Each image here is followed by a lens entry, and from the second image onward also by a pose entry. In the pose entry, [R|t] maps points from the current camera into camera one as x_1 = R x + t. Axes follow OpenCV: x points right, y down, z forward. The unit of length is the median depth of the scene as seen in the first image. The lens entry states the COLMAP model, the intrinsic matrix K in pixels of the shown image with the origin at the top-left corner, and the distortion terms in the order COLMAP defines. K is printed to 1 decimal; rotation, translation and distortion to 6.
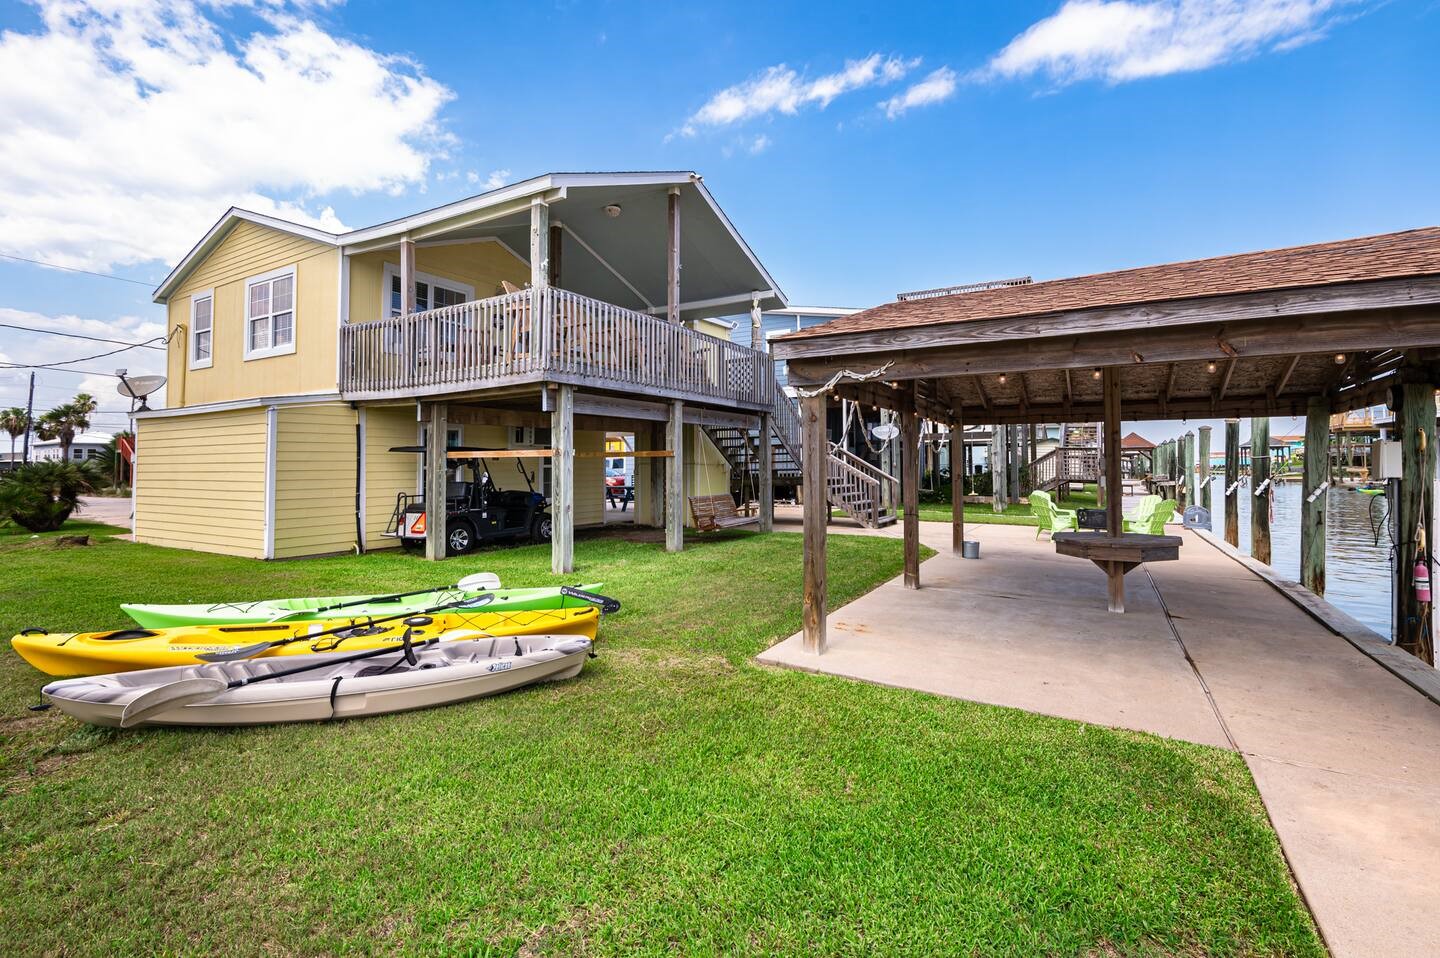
lens RADIAL K [[655.3, 0, 719.3], [0, 655.3, 461.3], [0, 0, 1]] dist [0.000081, 0.000024]
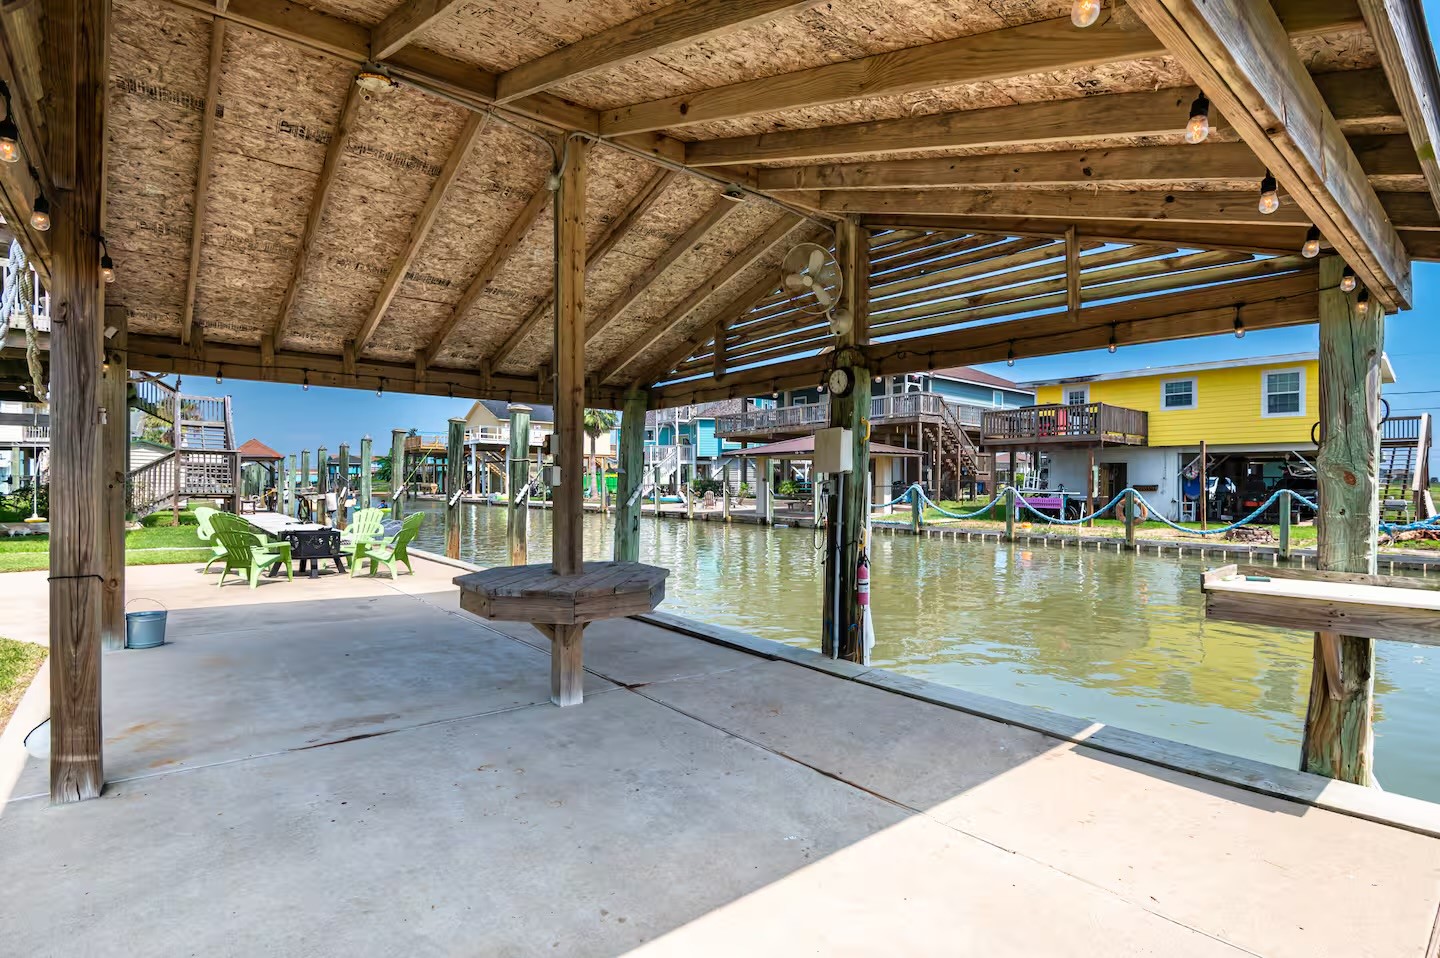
lens RADIAL K [[669.5, 0, 720.0], [0, 669.5, 479.0], [0, 0, 1]] dist [-0.000348, -0.000048]
pose [[0.364863, 0.005213, 0.931047, 0.088382], [-0.008286, 0.999963, -0.002352, 0.025938], [-0.931024, -0.006857, 0.364893, 0.548339]]
